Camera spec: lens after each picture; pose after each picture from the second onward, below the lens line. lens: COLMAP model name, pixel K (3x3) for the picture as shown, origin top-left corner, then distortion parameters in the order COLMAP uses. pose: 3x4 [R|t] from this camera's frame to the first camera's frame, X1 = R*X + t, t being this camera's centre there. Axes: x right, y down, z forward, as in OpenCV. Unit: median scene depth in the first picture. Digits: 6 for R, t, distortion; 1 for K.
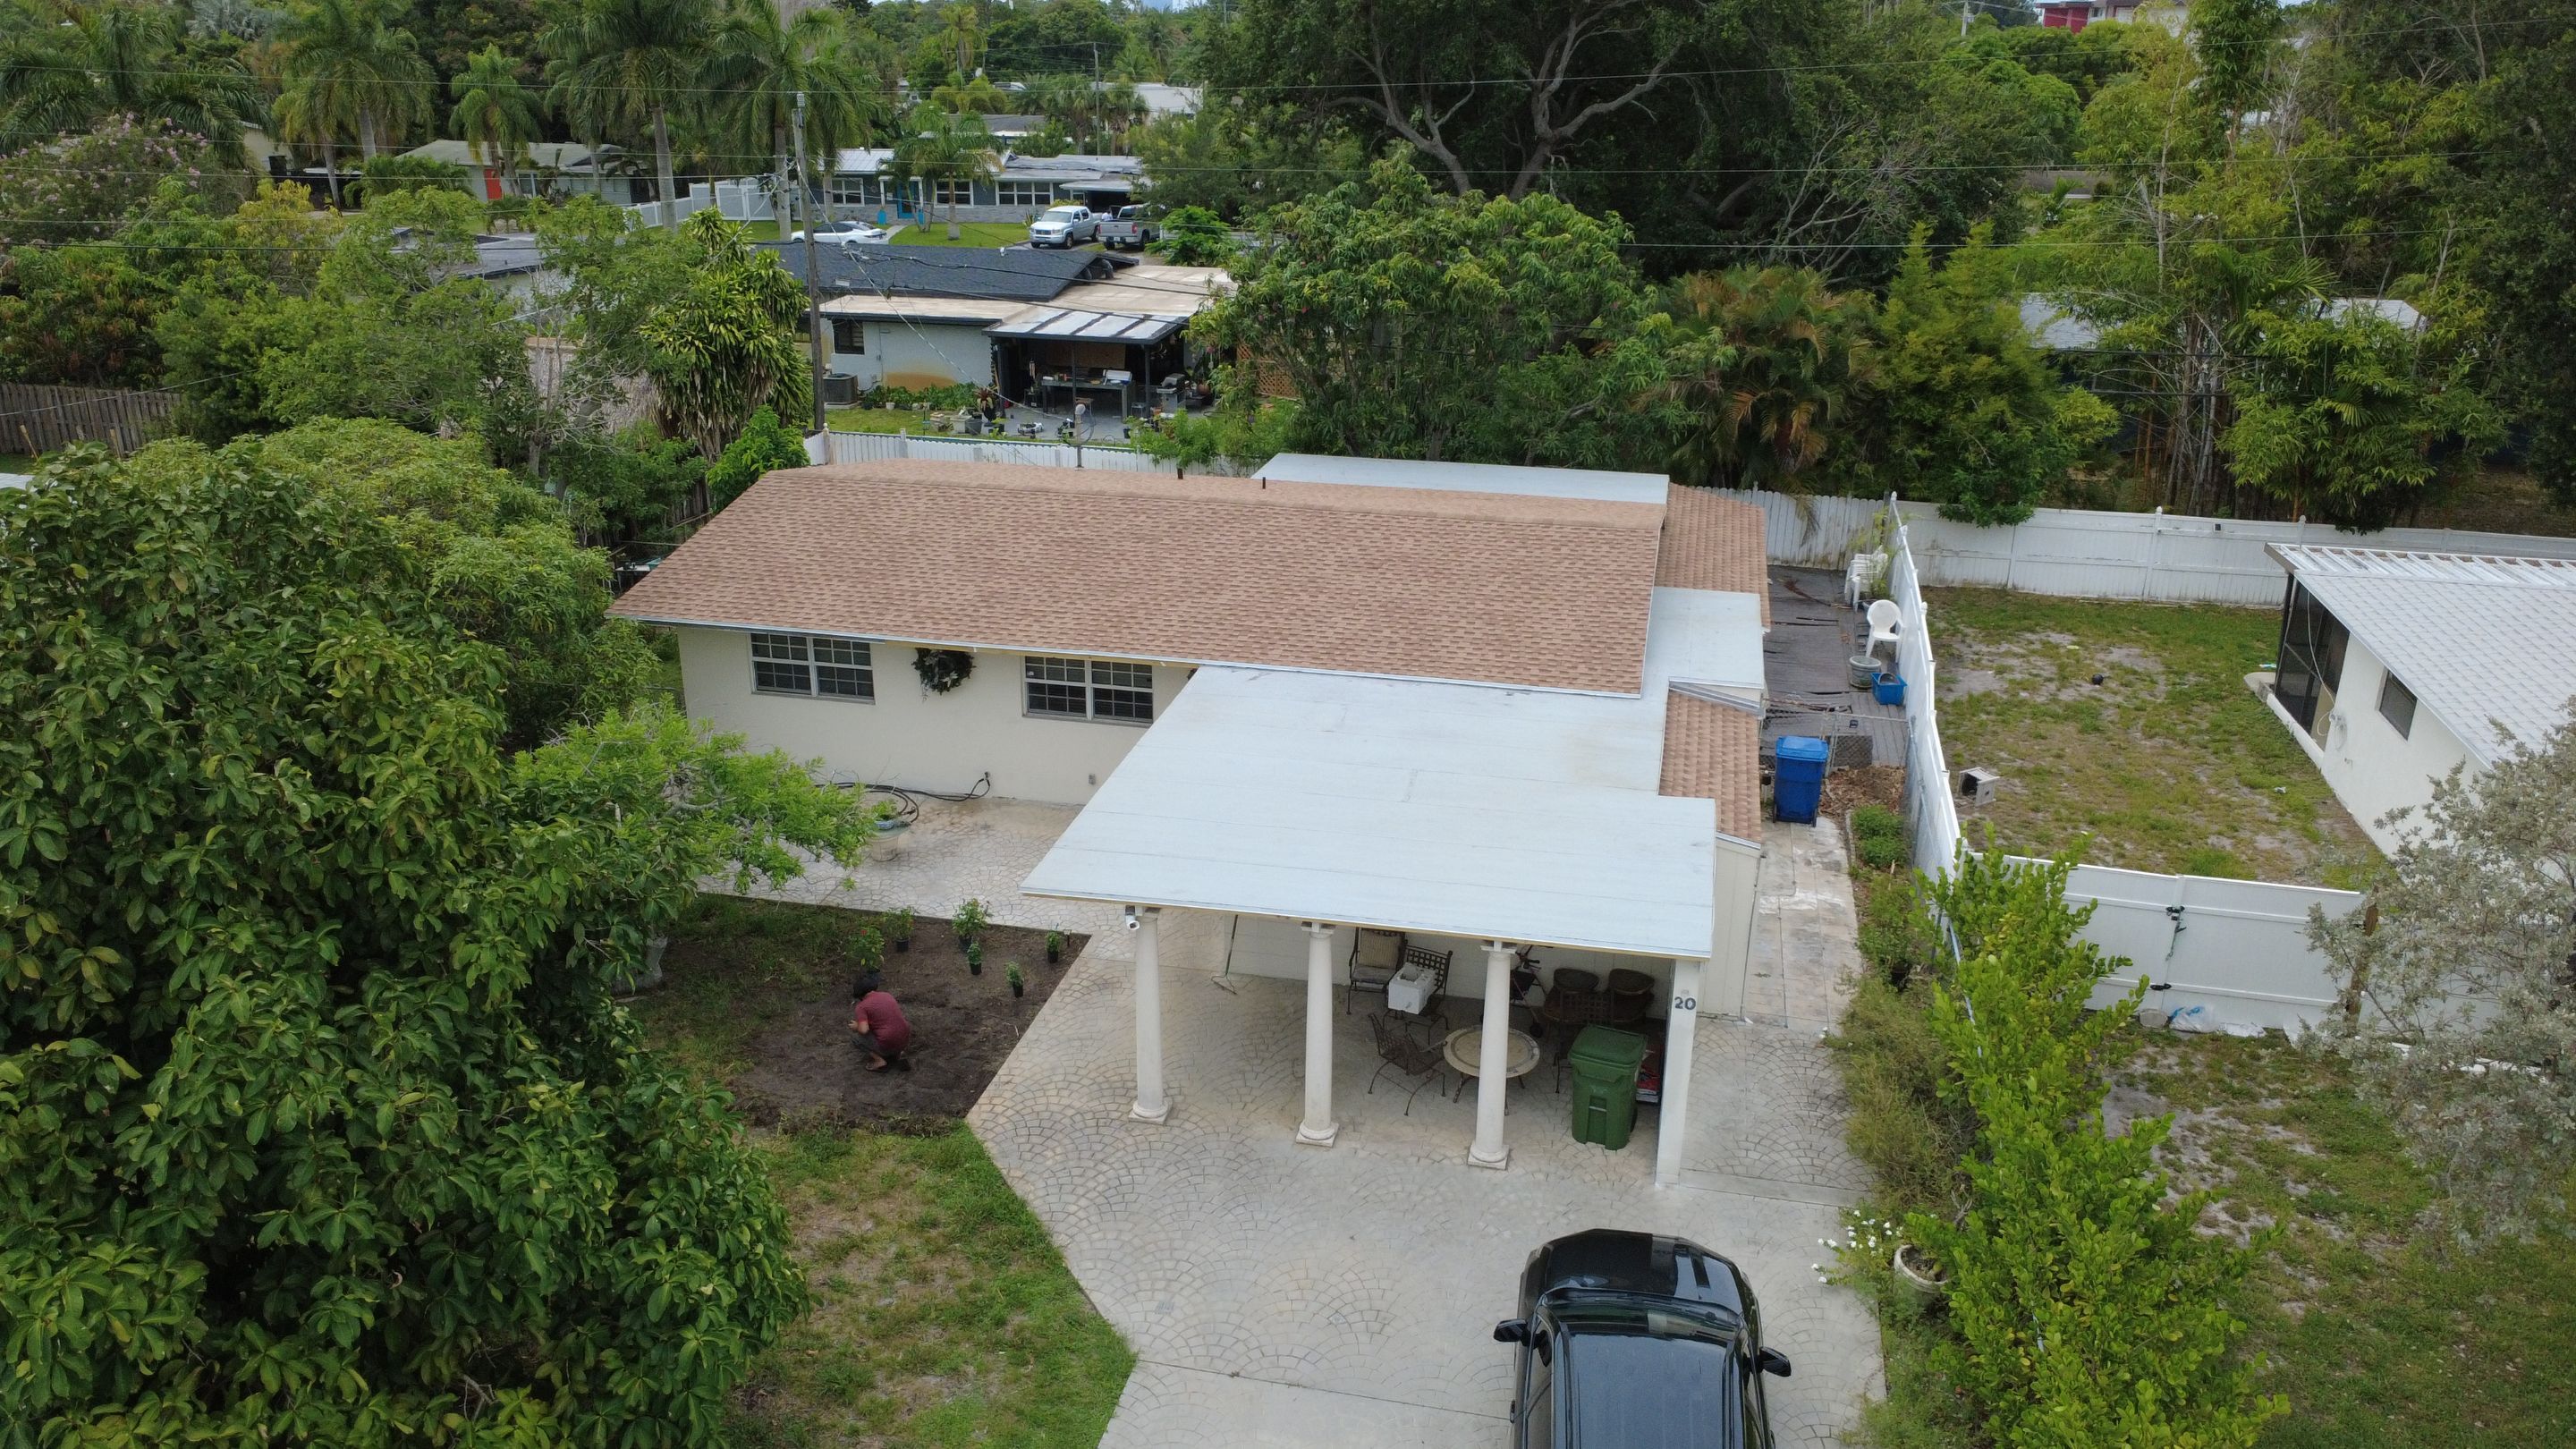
lens RADIAL K [[1871.0, 0, 1289.3], [0, 1871.0, 721.6], [0, 0, 1]] dist [0.005961, -0.004120]
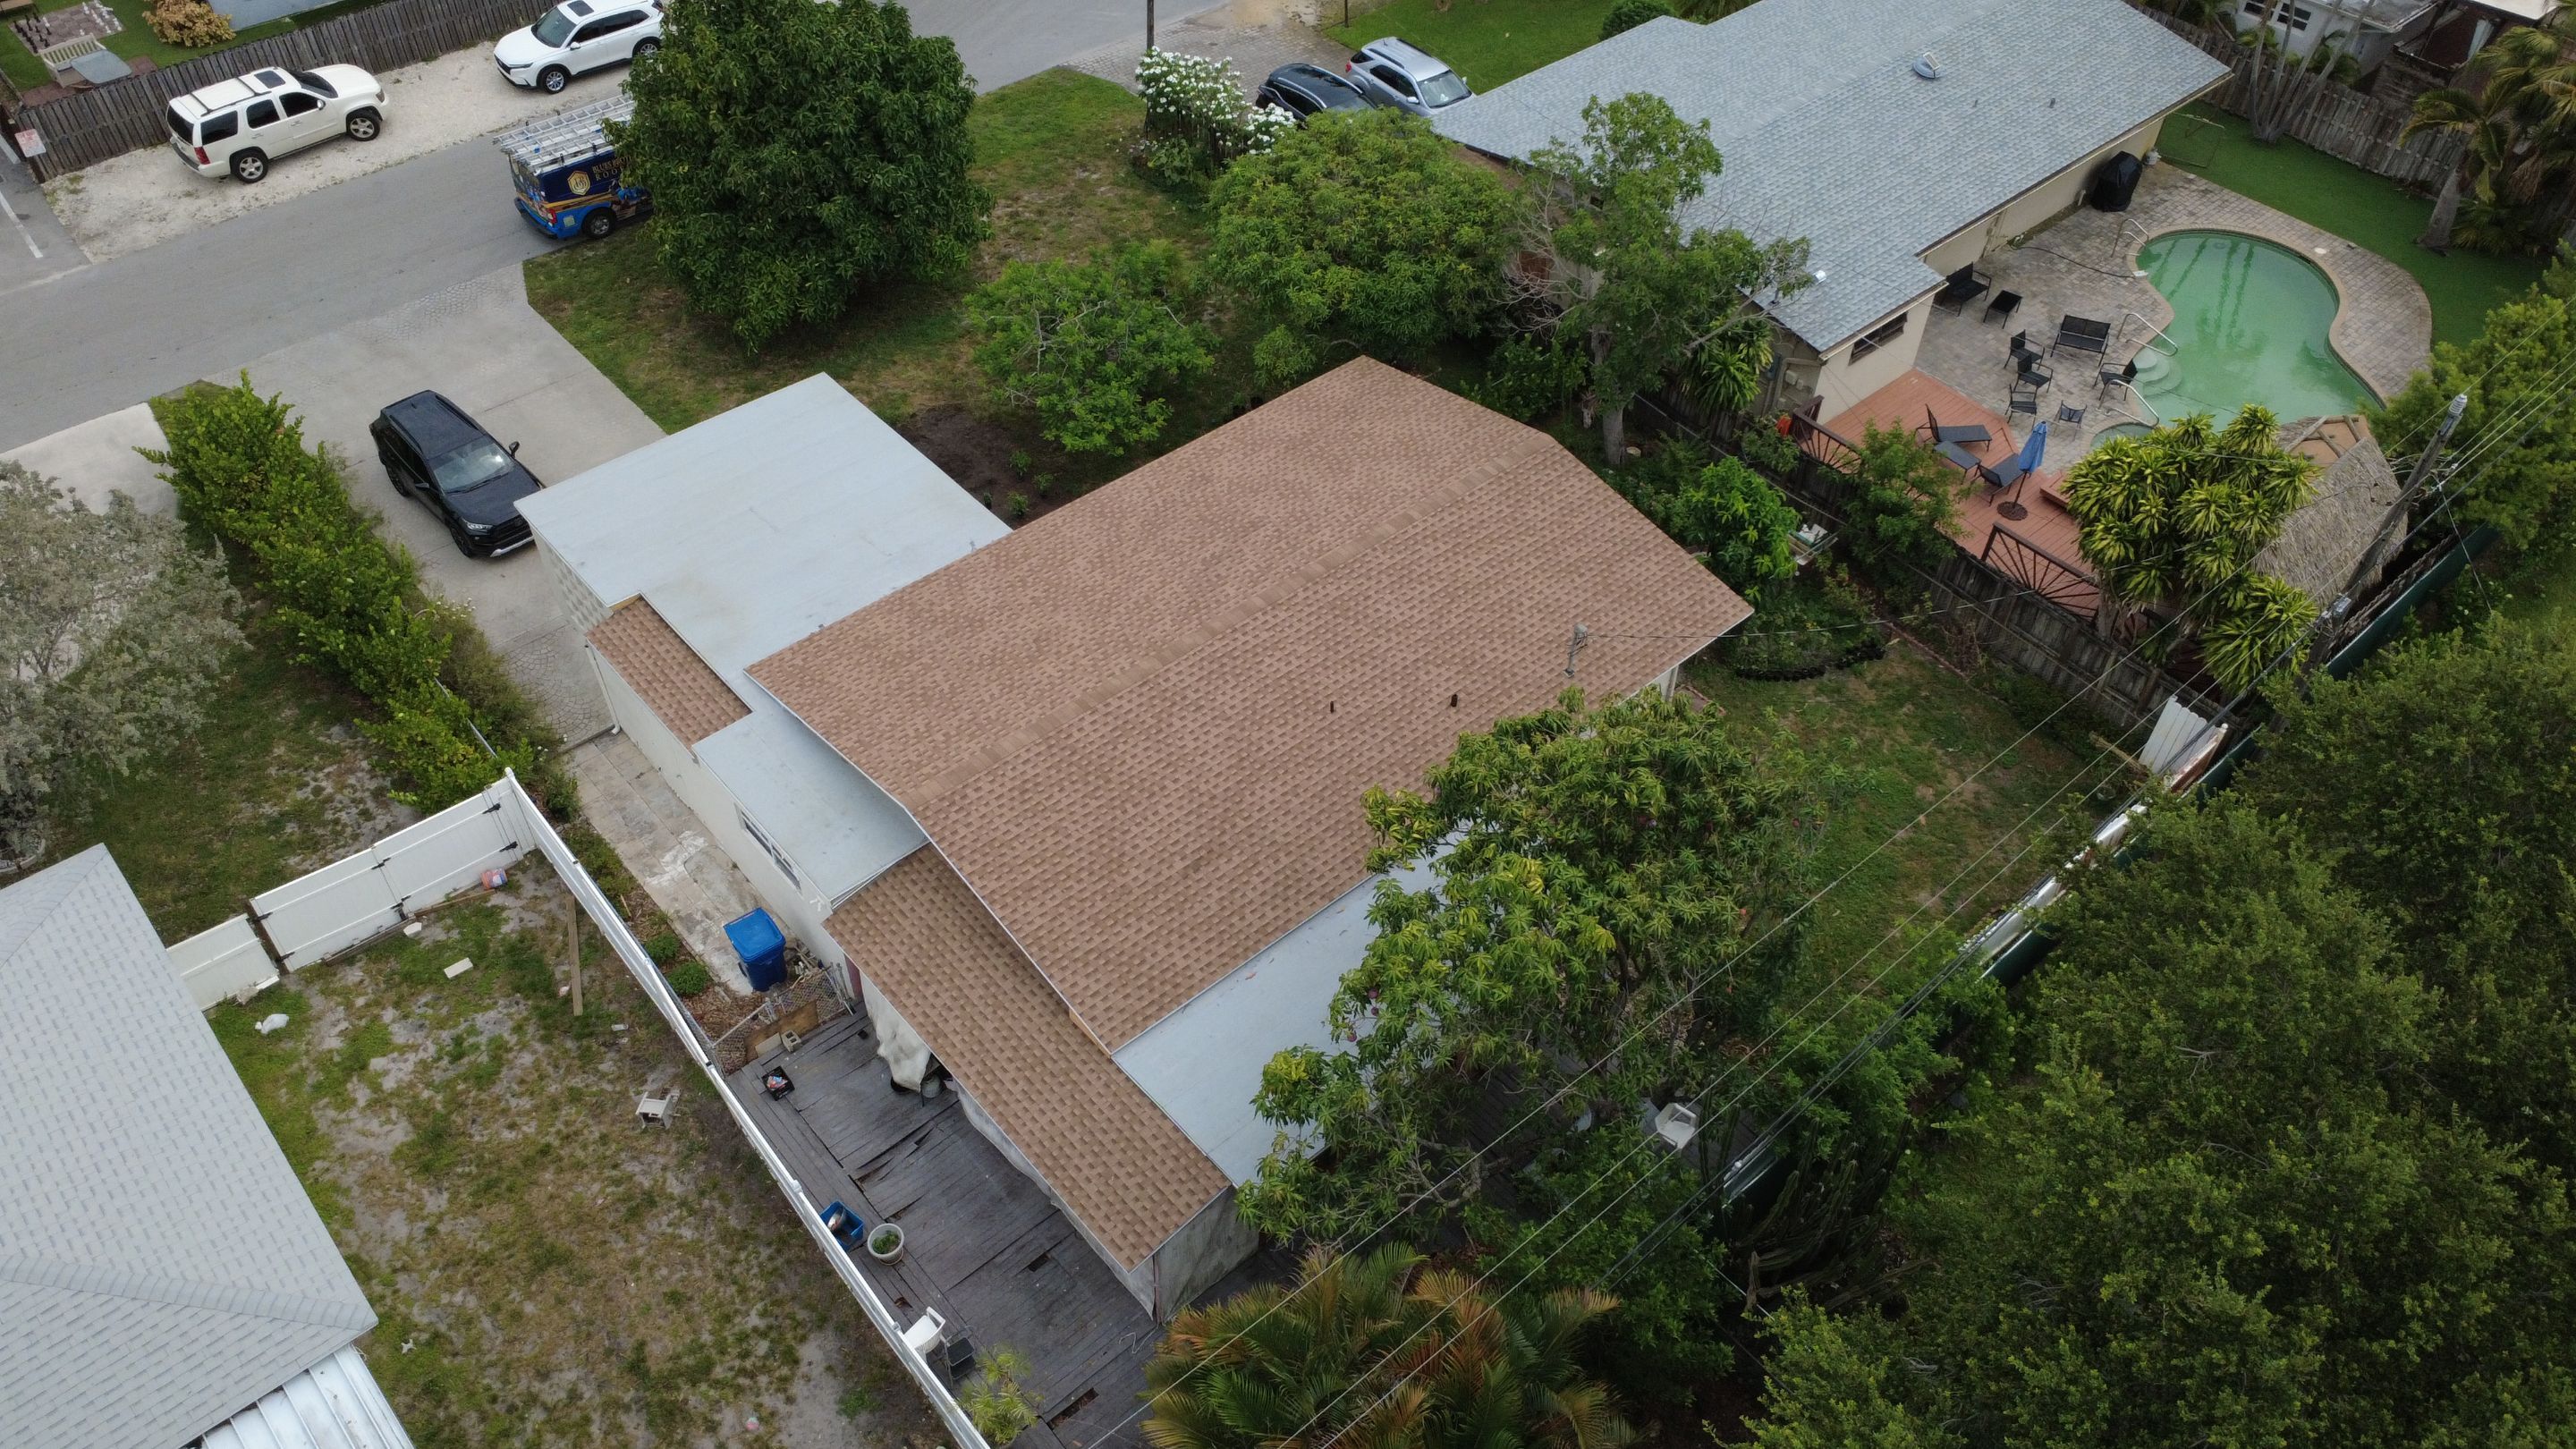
lens RADIAL K [[1871.0, 0, 1289.3], [0, 1871.0, 721.6], [0, 0, 1]] dist [0.005961, -0.004120]
pose [[-0.588253, 0.566833, -0.576766, 0.618533], [-0.301495, 0.508074, 0.806822, -0.986629], [0.750373, 0.648507, -0.127979, 1.219978]]
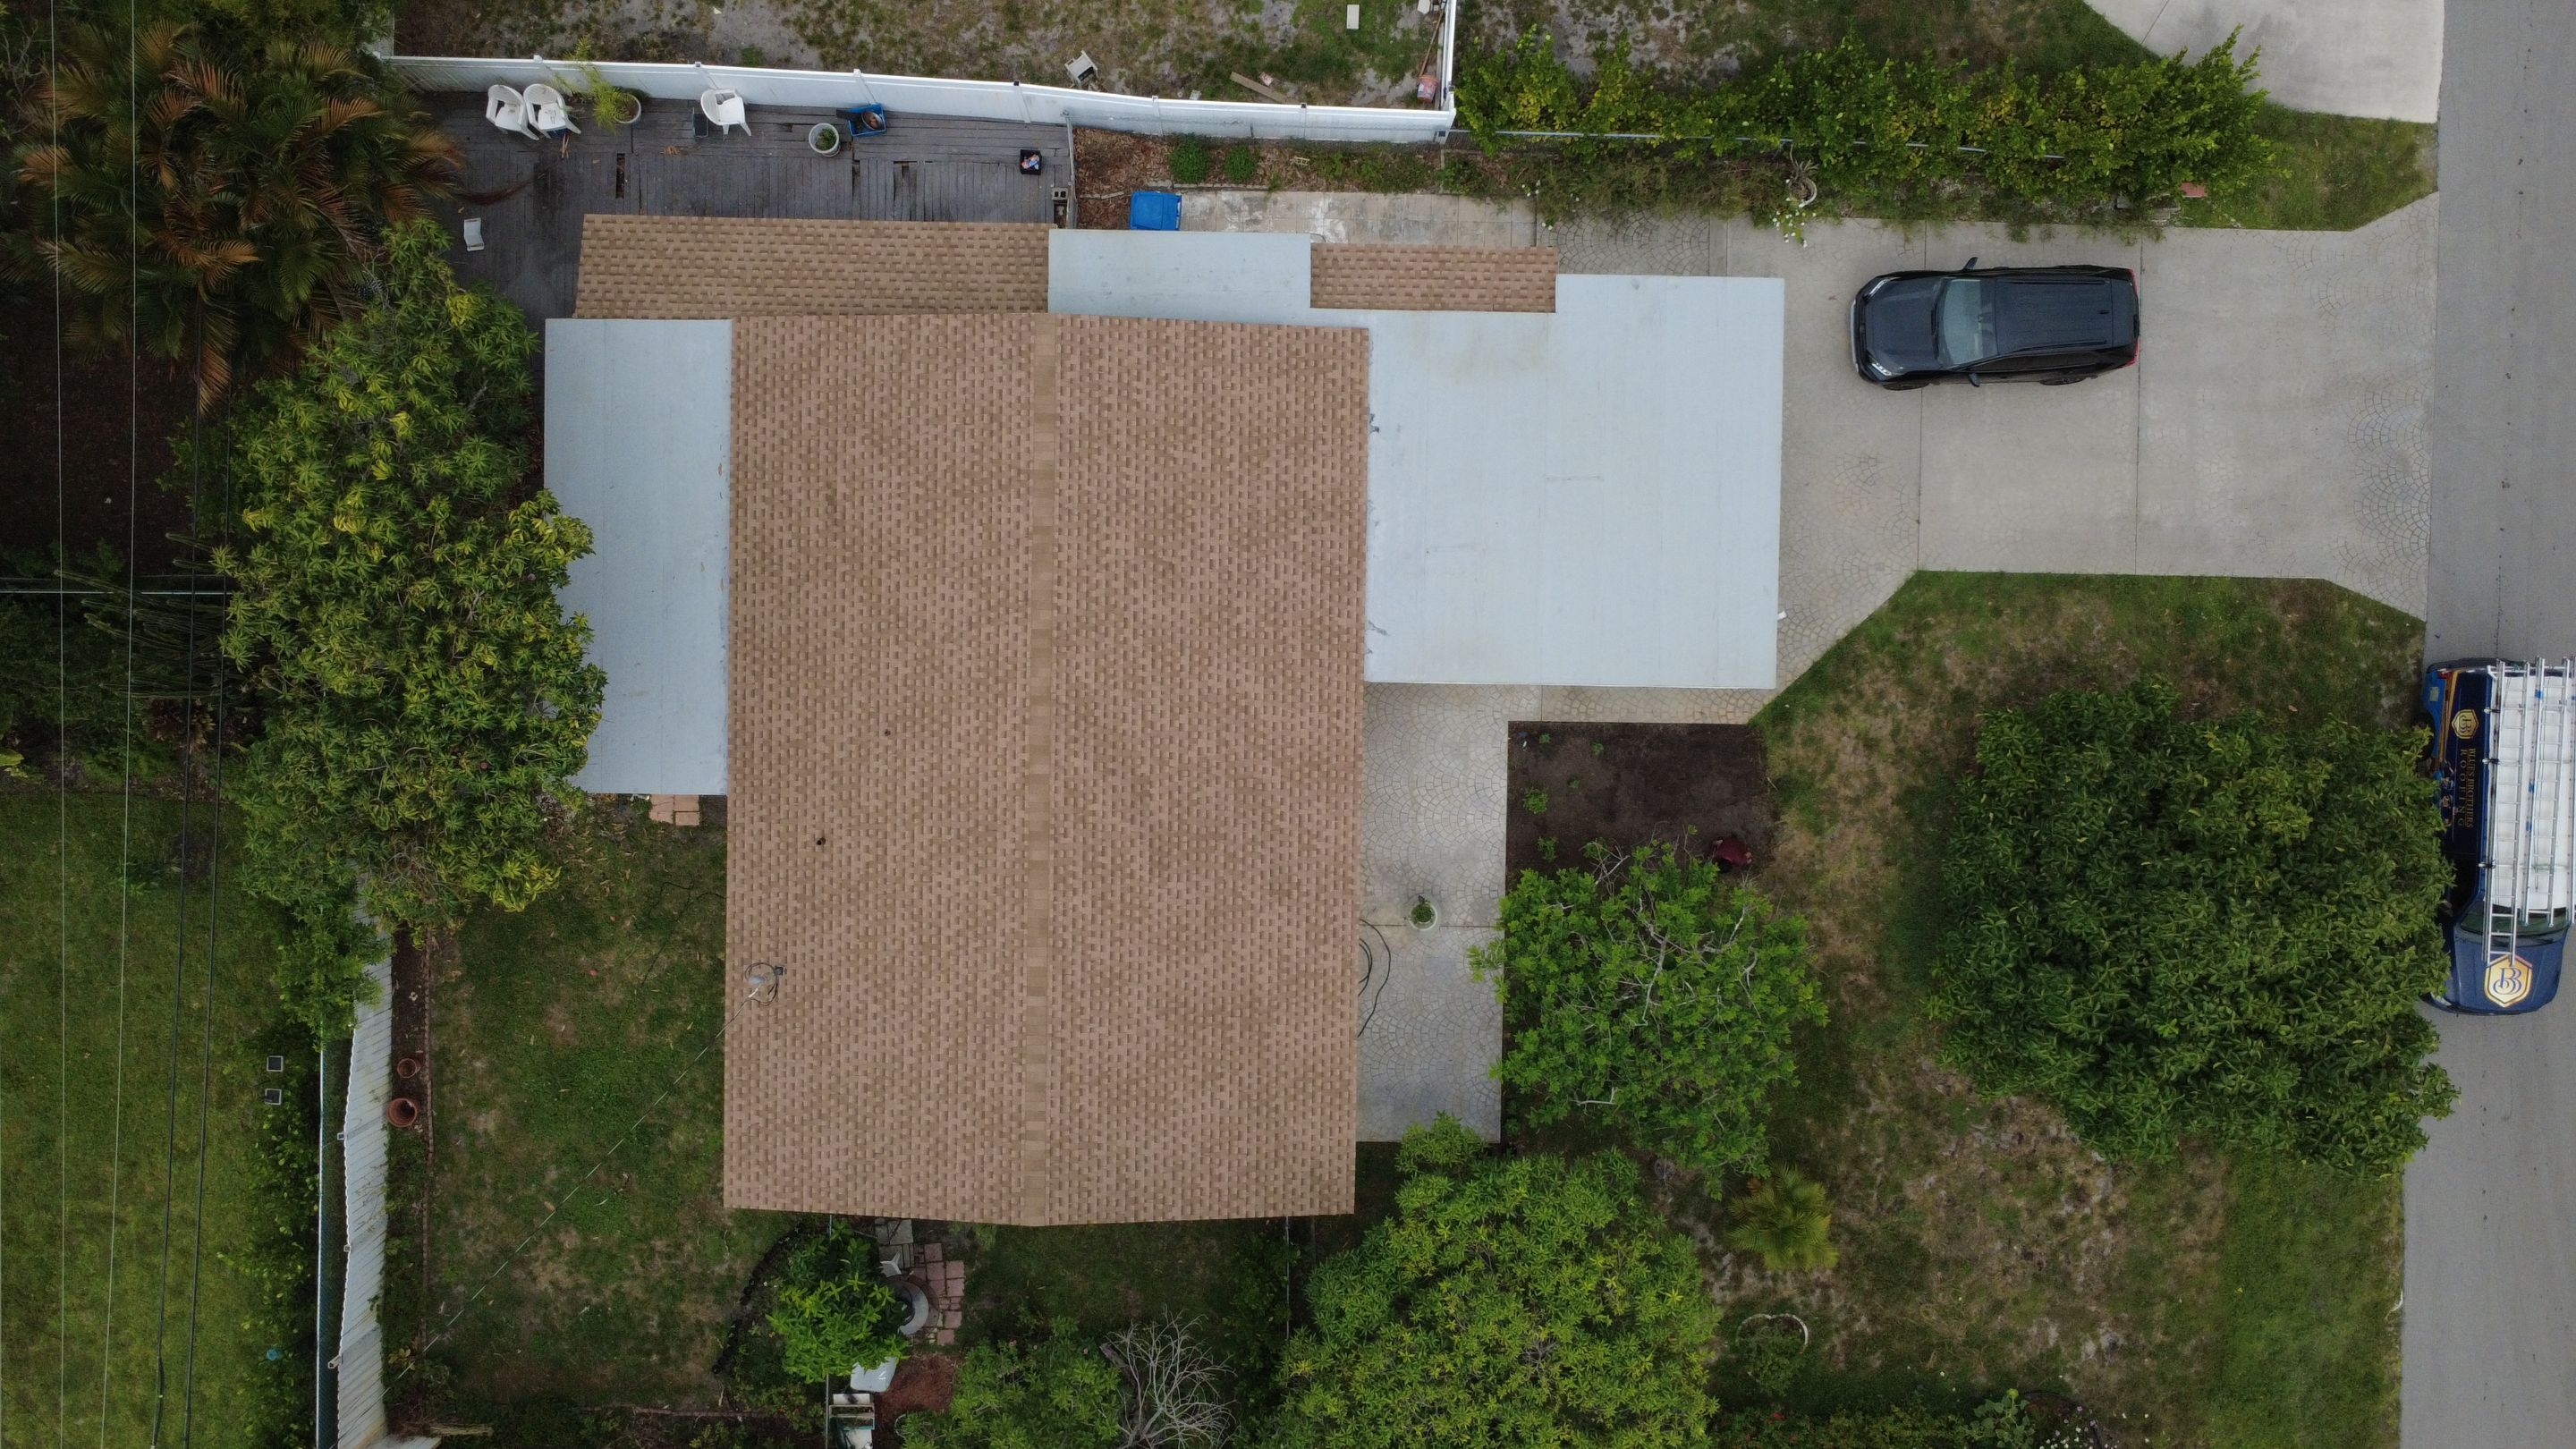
lens RADIAL K [[1871.0, 0, 1289.3], [0, 1871.0, 721.6], [0, 0, 1]] dist [0.005961, -0.004120]
pose [[-0.203163, -0.978641, -0.031411, -0.021489], [0.323759, -0.097418, 0.941111, -1.038995], [-0.924070, 0.181029, 0.336635, 0.542215]]
